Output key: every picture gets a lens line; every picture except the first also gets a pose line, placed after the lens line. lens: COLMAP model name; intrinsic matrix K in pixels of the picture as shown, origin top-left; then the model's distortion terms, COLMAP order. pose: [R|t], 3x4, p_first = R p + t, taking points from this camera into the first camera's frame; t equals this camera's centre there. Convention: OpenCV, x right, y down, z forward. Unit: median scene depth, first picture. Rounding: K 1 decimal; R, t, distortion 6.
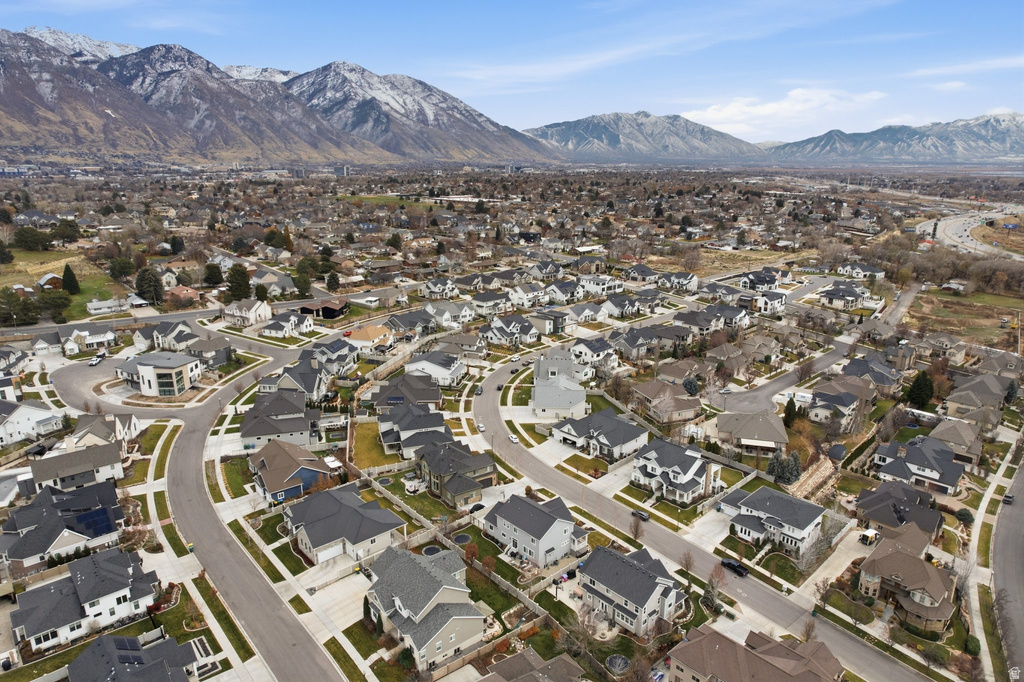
lens RADIAL K [[652.2, 0, 515.5], [0, 652.2, 343.1], [0, 0, 1]] dist [-0.063937, 0.055781]
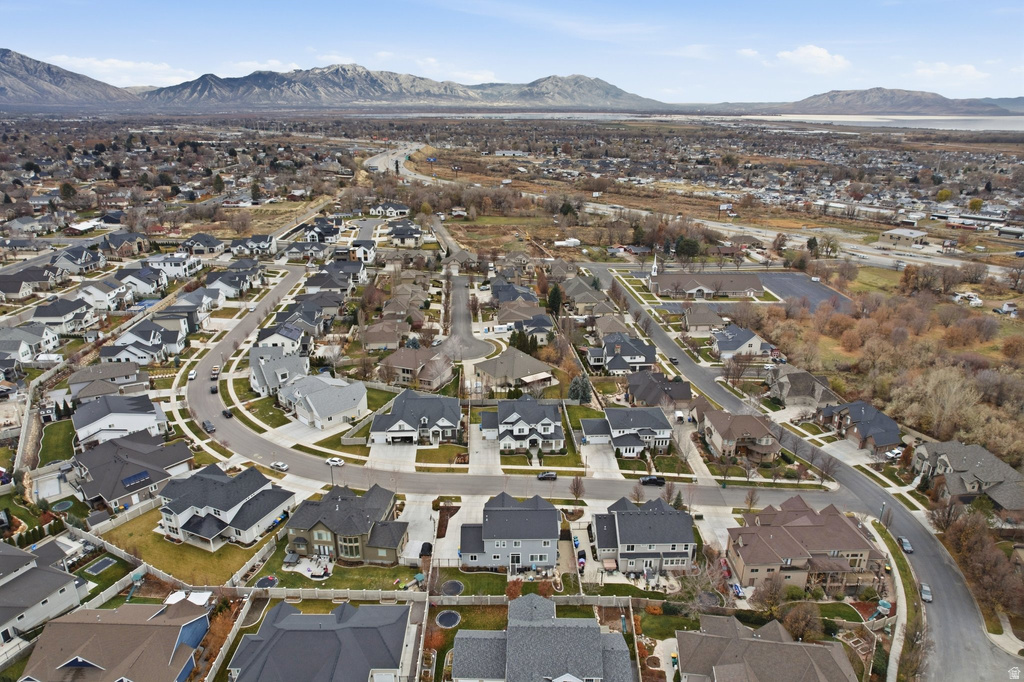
lens RADIAL K [[652.2, 0, 515.5], [0, 652.2, 343.1], [0, 0, 1]] dist [-0.063937, 0.055781]
pose [[0.654872, -0.260397, 0.709462, -0.333180], [0.205282, 0.964760, 0.164614, -0.070794], [-0.727325, 0.037839, 0.685249, 0.237277]]
